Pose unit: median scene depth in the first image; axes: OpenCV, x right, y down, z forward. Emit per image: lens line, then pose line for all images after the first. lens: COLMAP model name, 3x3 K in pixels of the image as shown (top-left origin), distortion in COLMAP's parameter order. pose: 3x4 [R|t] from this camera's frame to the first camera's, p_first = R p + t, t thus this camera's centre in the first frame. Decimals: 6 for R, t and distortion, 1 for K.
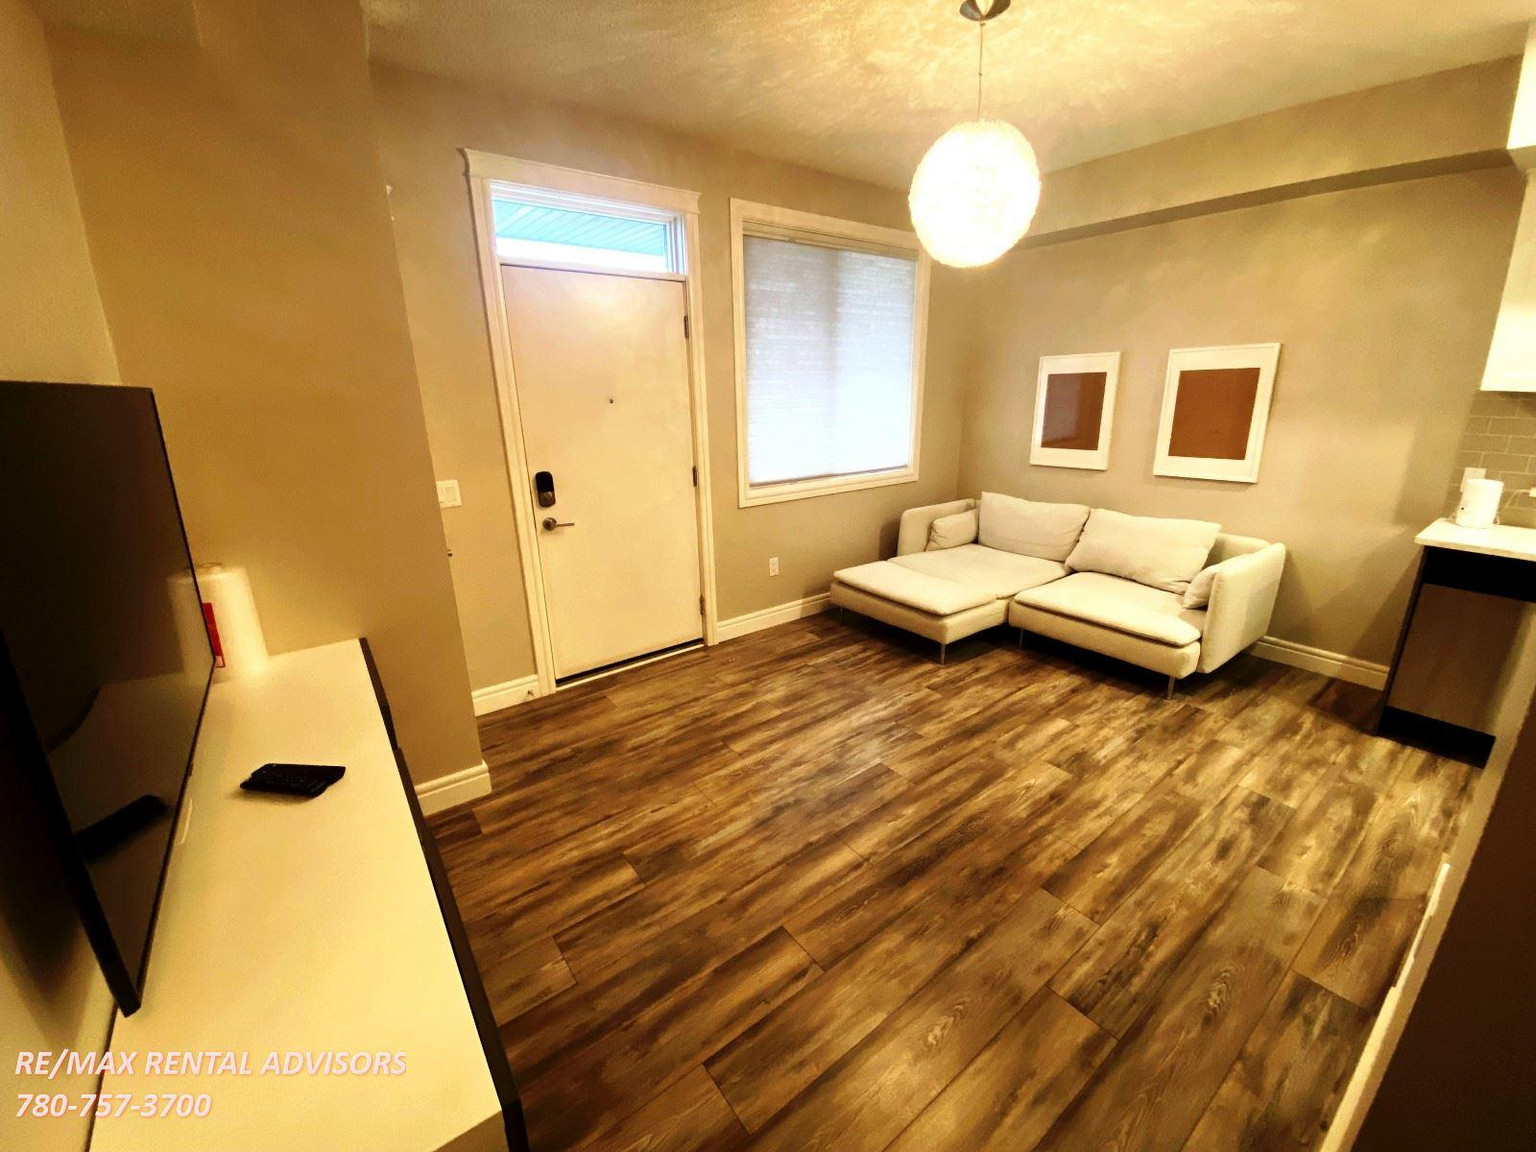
lens RADIAL K [[621.2, 0, 767.1], [0, 621.2, 571.5], [0, 0, 1]] dist [0.000454, -0.000054]
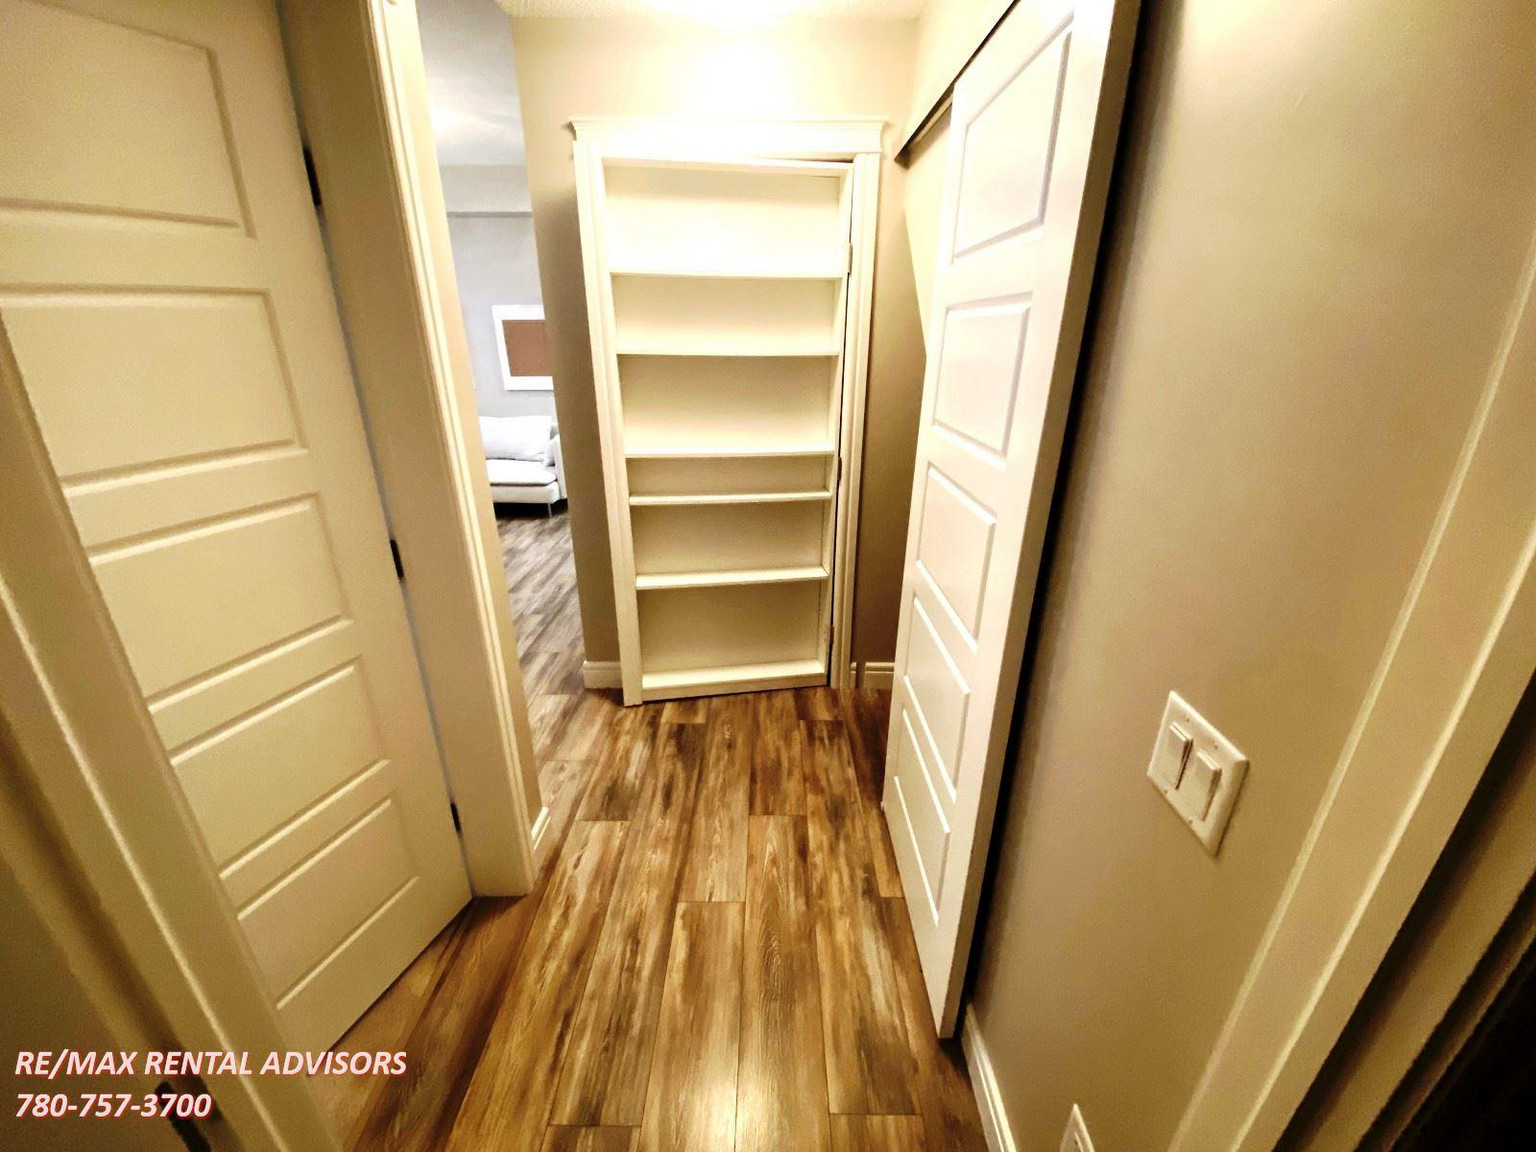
lens RADIAL K [[621.2, 0, 767.7], [0, 621.2, 580.6], [0, 0, 1]] dist [0.000454, -0.000054]
pose [[0.601117, -0.279188, 0.748807, -0.354661], [0.217919, 0.958747, 0.182525, 0.208368], [-0.768876, 0.053460, 0.637160, -0.594295]]
